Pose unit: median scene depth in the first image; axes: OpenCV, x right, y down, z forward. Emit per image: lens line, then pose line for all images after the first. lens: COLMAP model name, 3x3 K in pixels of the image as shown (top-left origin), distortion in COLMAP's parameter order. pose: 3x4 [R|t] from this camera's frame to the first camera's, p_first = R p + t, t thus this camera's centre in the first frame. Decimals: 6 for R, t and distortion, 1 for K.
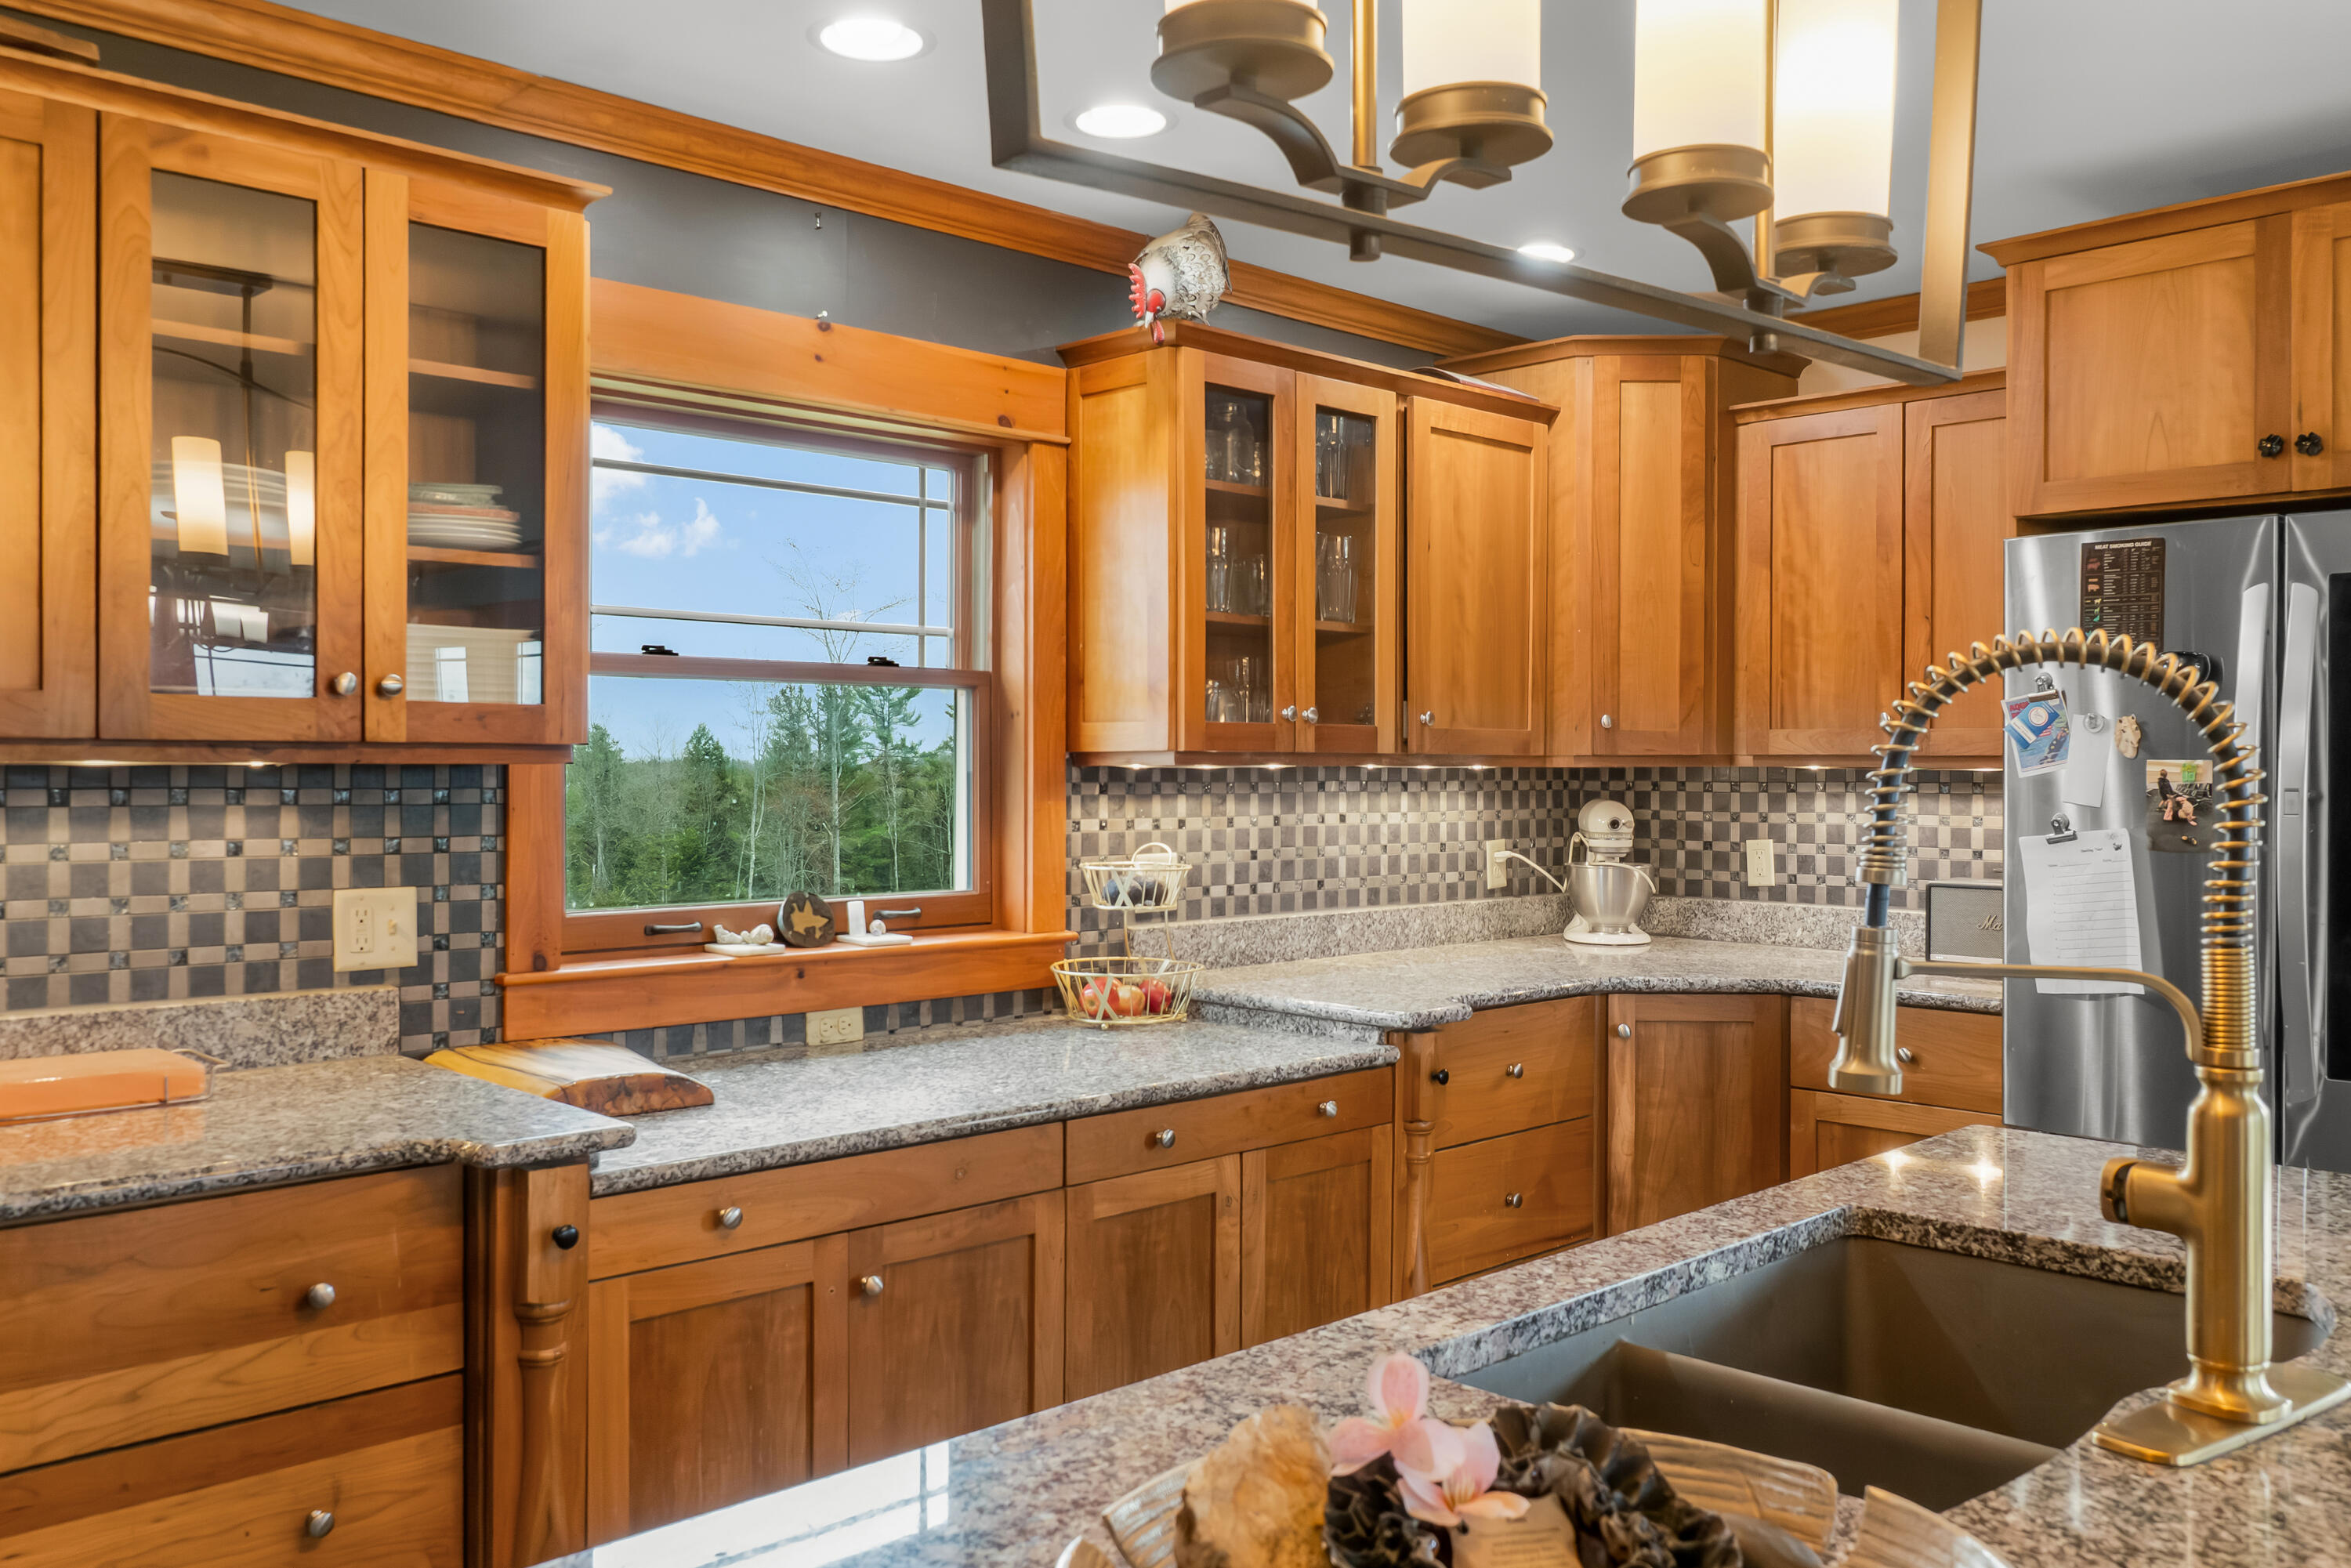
lens RADIAL K [[1897.1, 0, 1158.5], [0, 1897.1, 784.3], [0, 0, 1]] dist [0.004380, -0.012132]
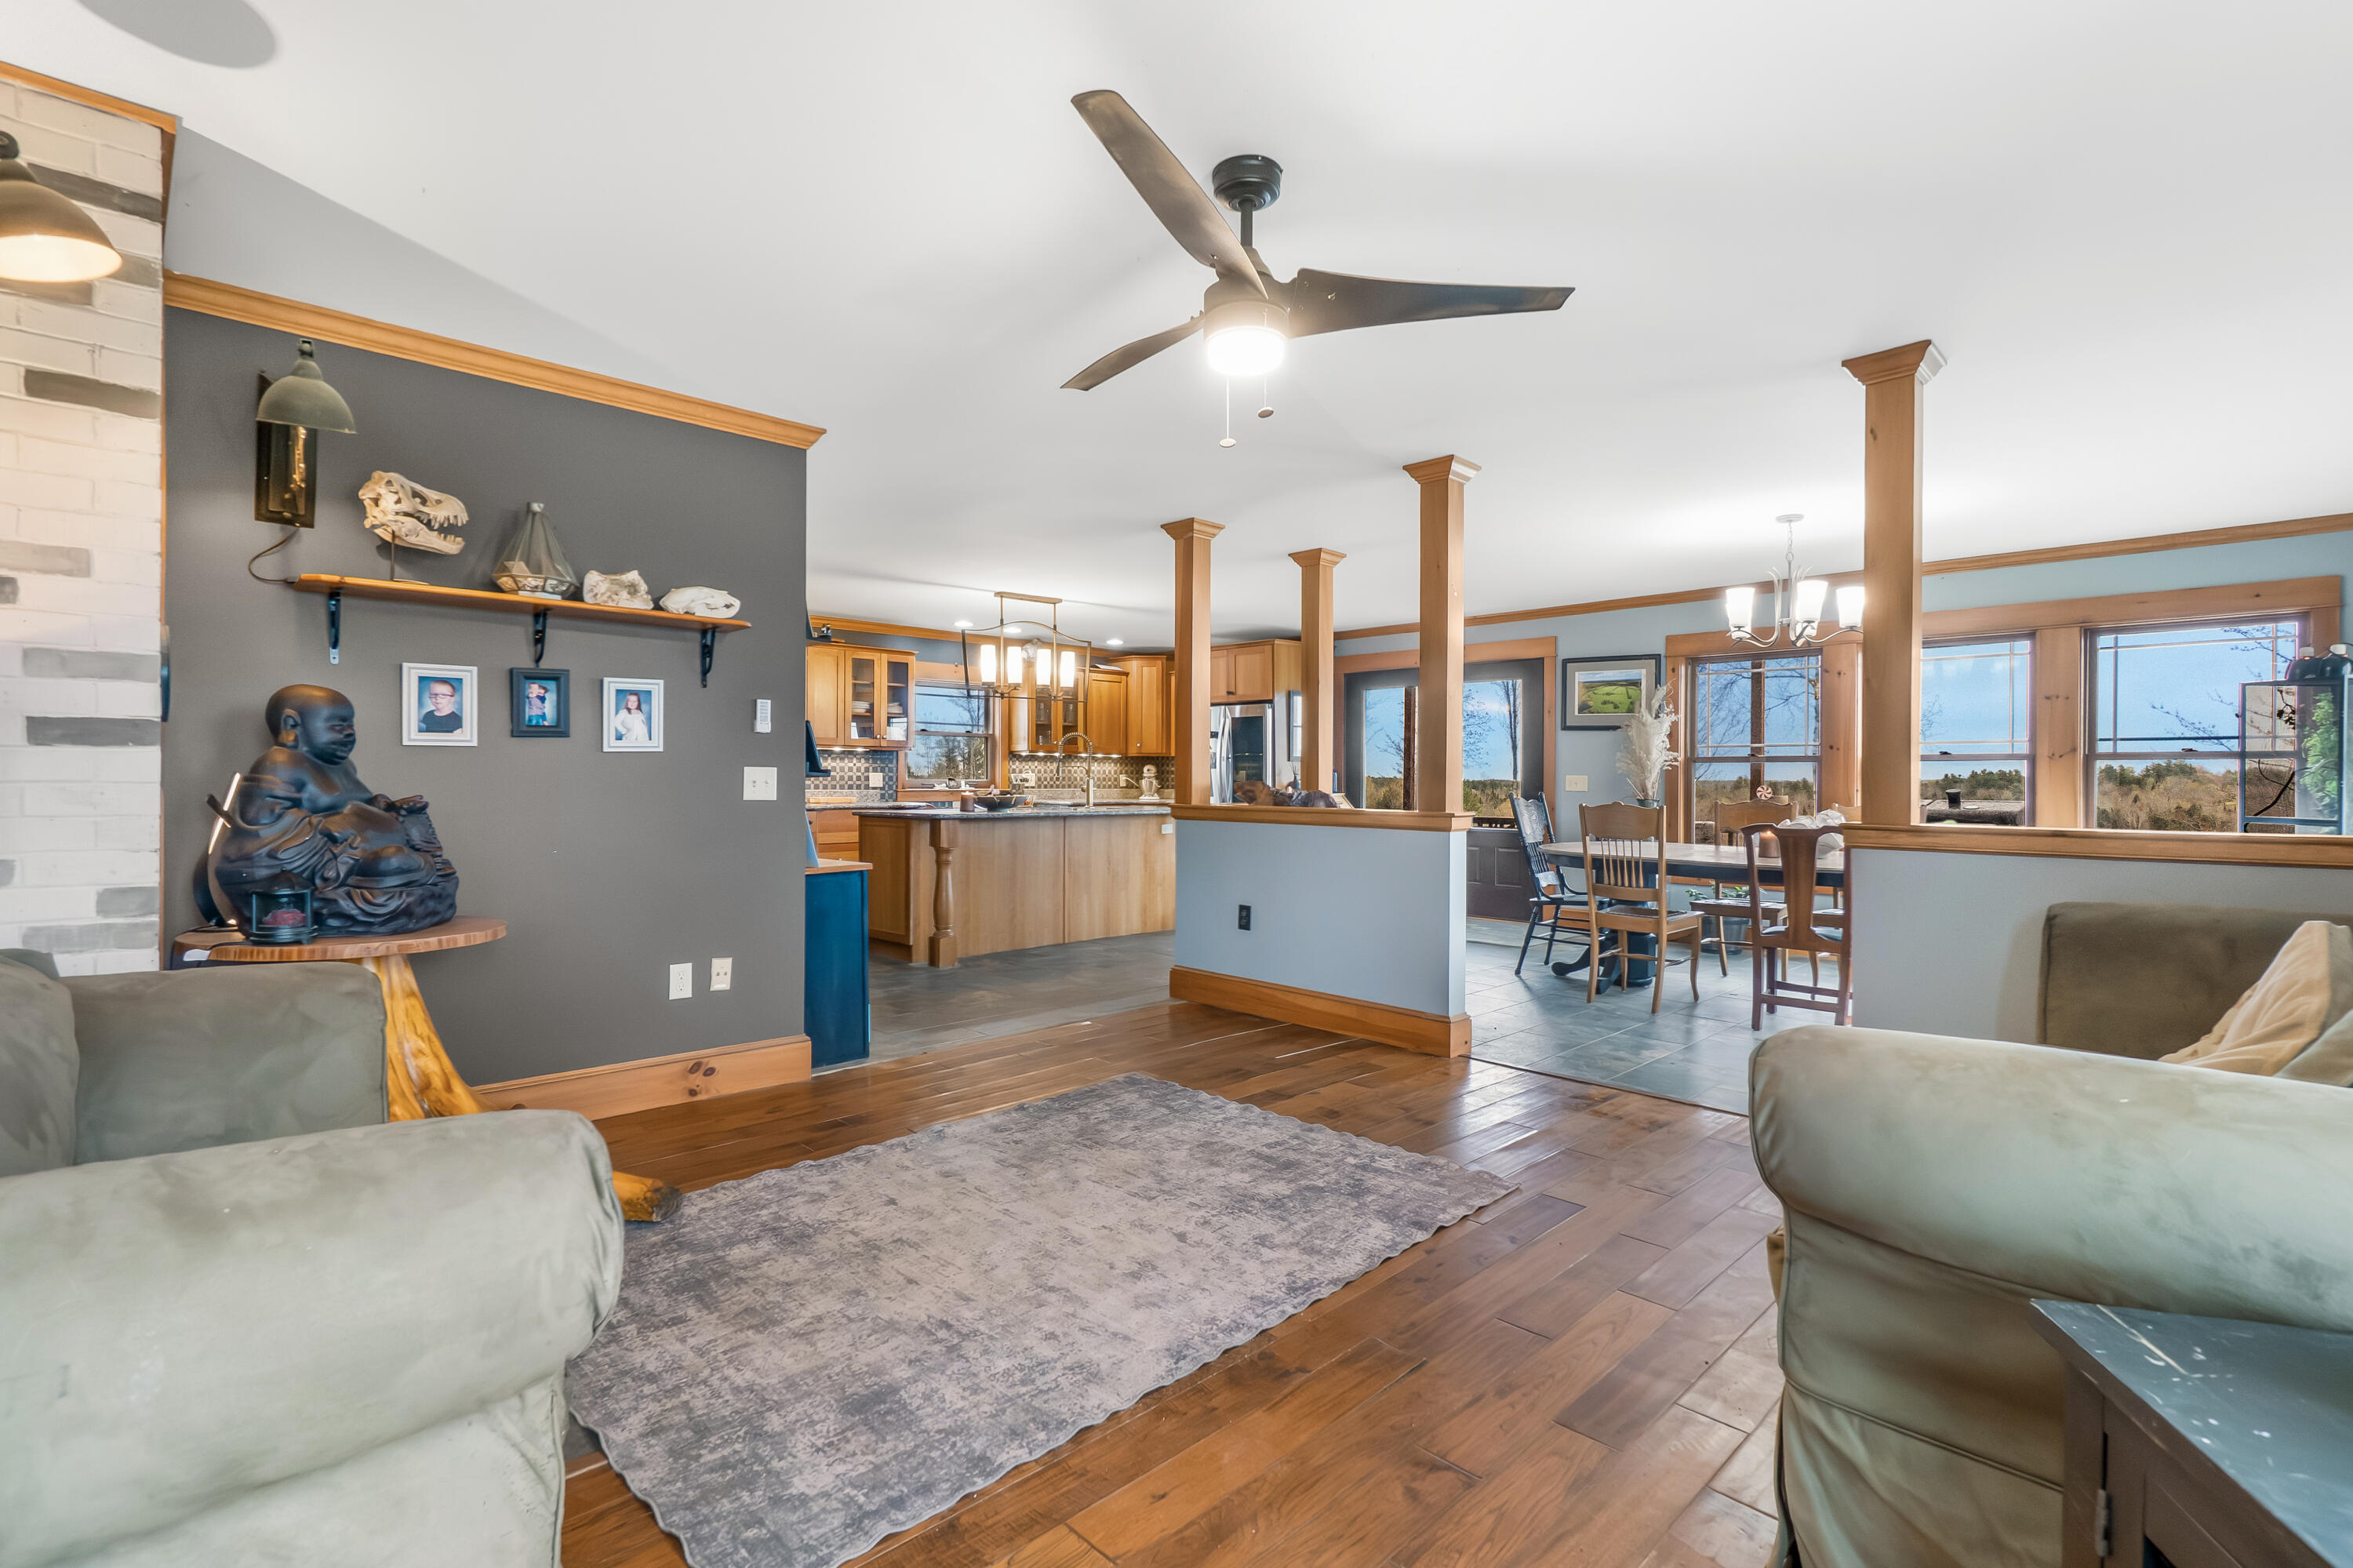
lens RADIAL K [[1073.0, 0, 1168.6], [0, 1073.0, 793.4], [0, 0, 1]] dist [0.003003, 0.000093]
pose [[0.999853, 0.002946, 0.016865, 0.363992], [-0.003046, 0.999978, 0.005927, 0.085237], [-0.016847, -0.005978, 0.999840, -1.987651]]
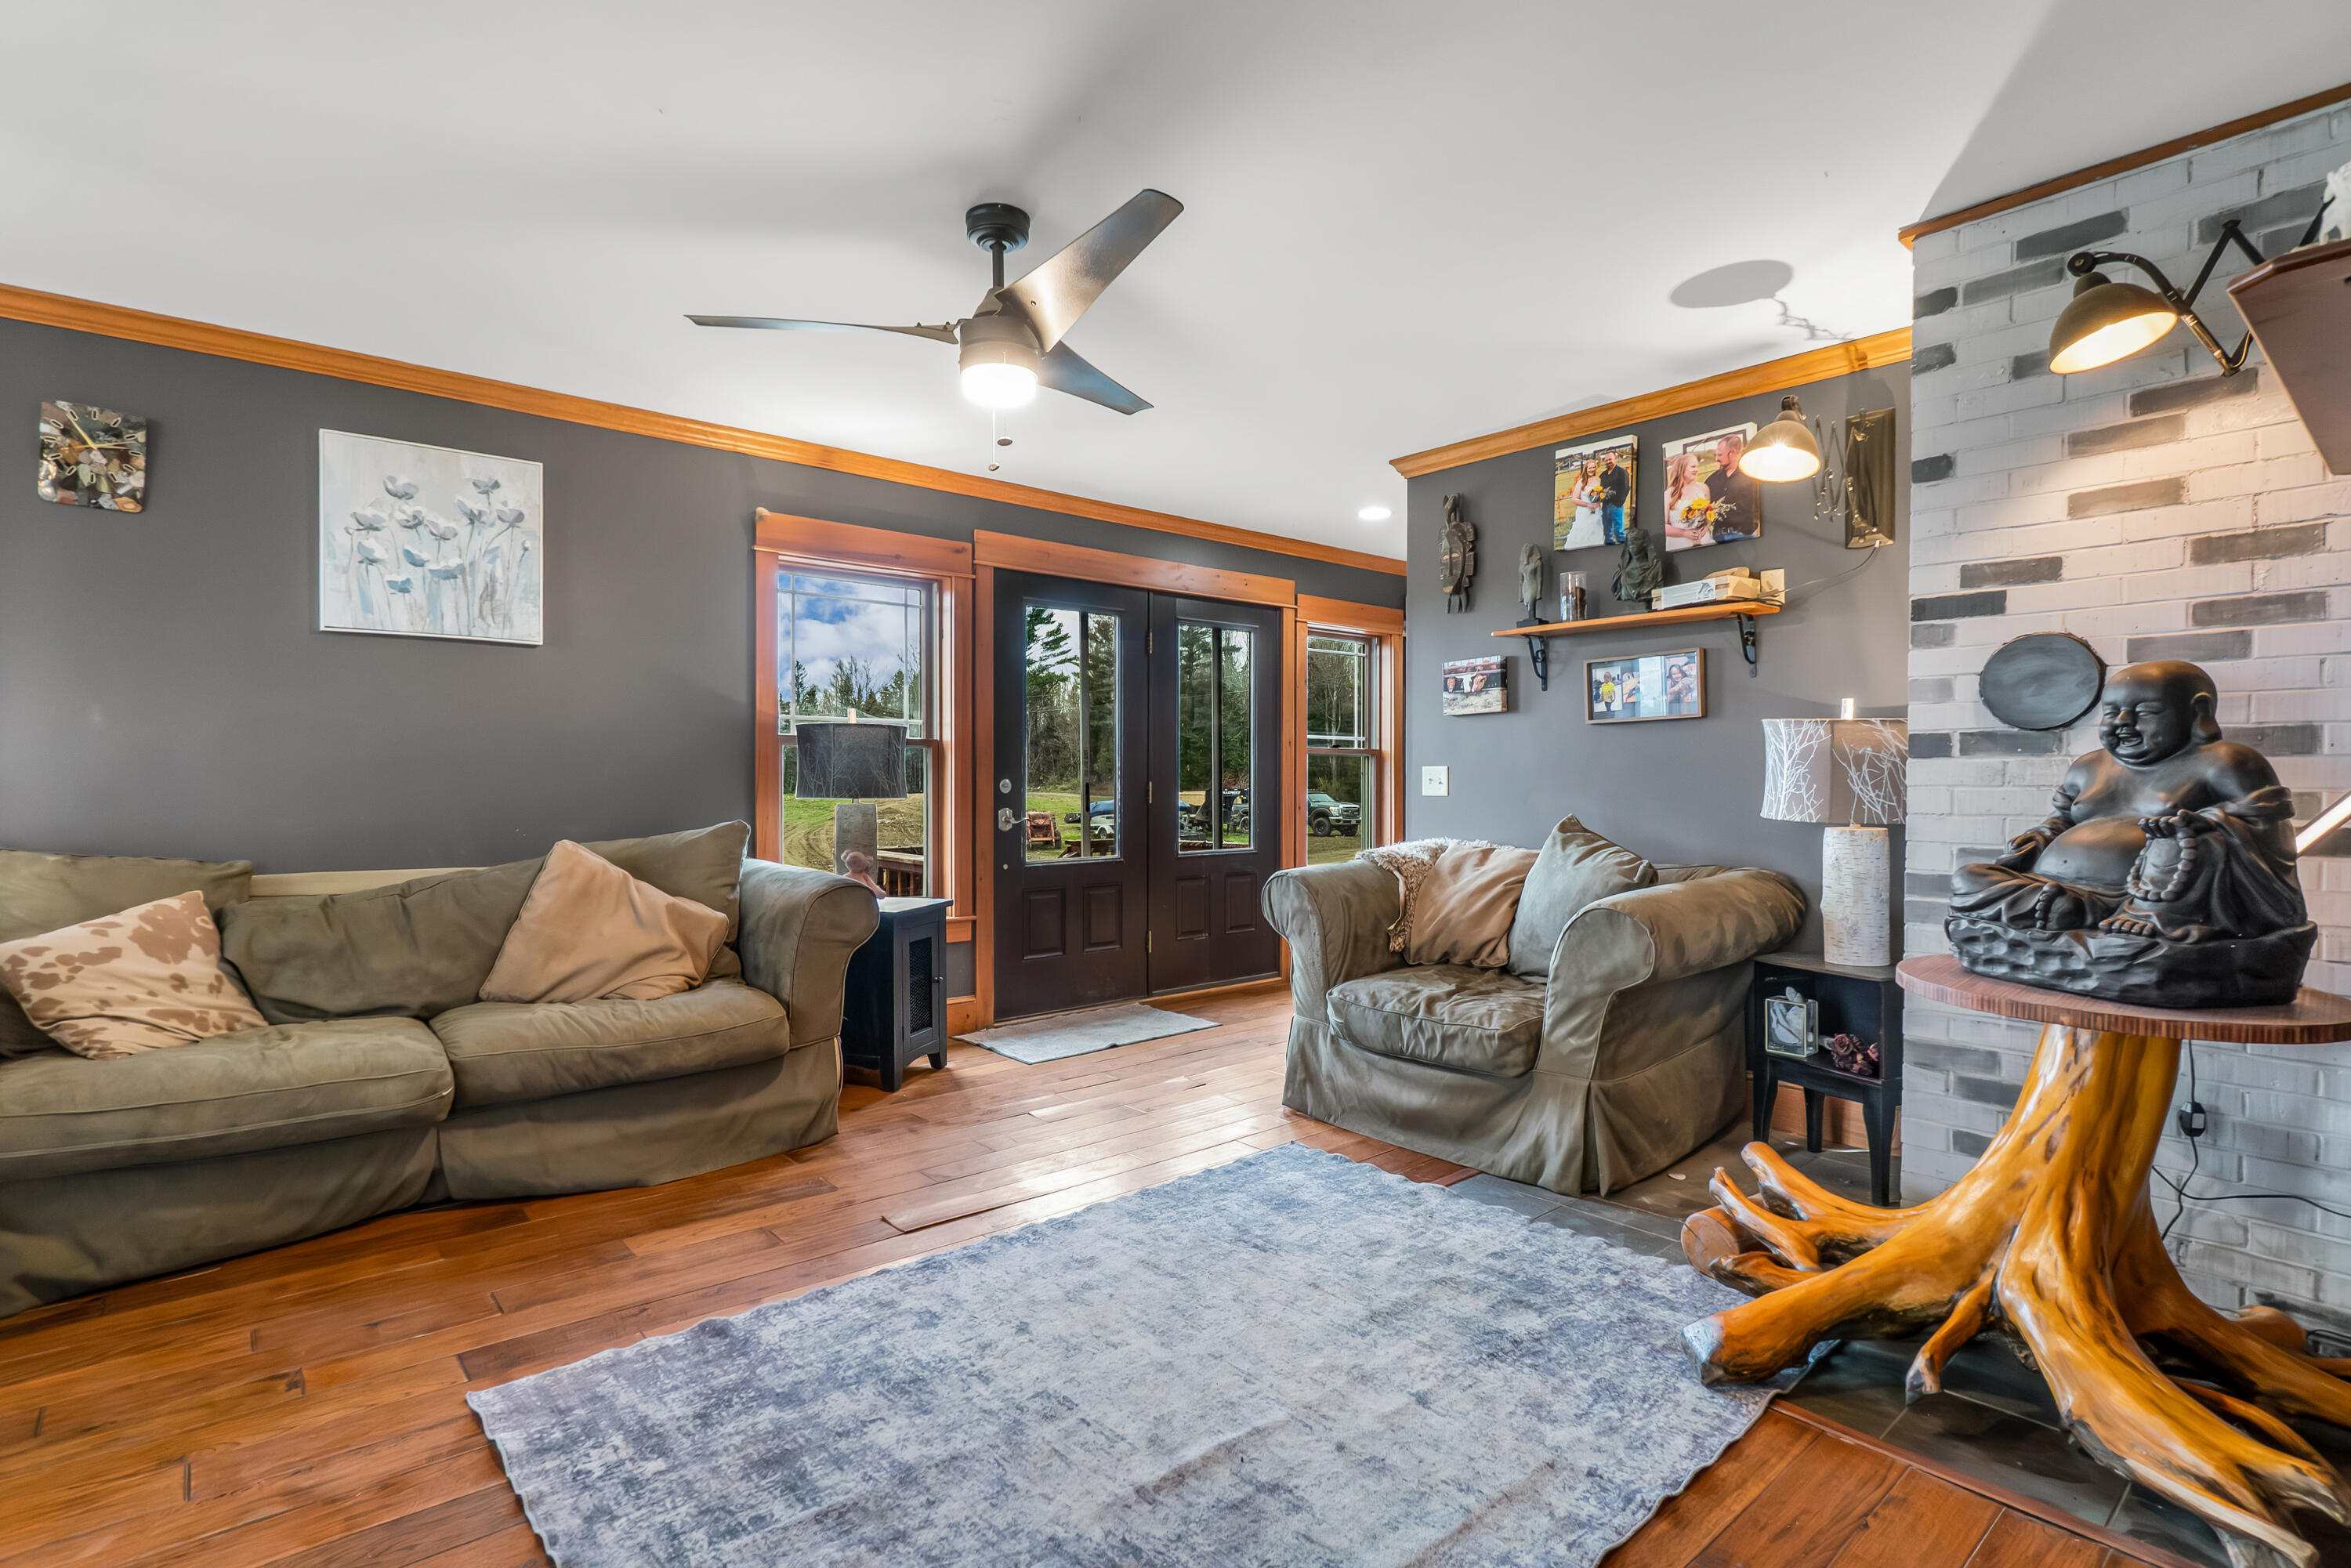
lens RADIAL K [[1141.3, 0, 1168.5], [0, 1141.3, 786.3], [0, 0, 1]] dist [0.001952, 0.000518]
pose [[-0.999197, -0.004837, 0.039777, 0.270402], [-0.004324, 0.999907, 0.012967, 0.076053], [-0.039836, 0.012784, -0.999124, -0.470138]]
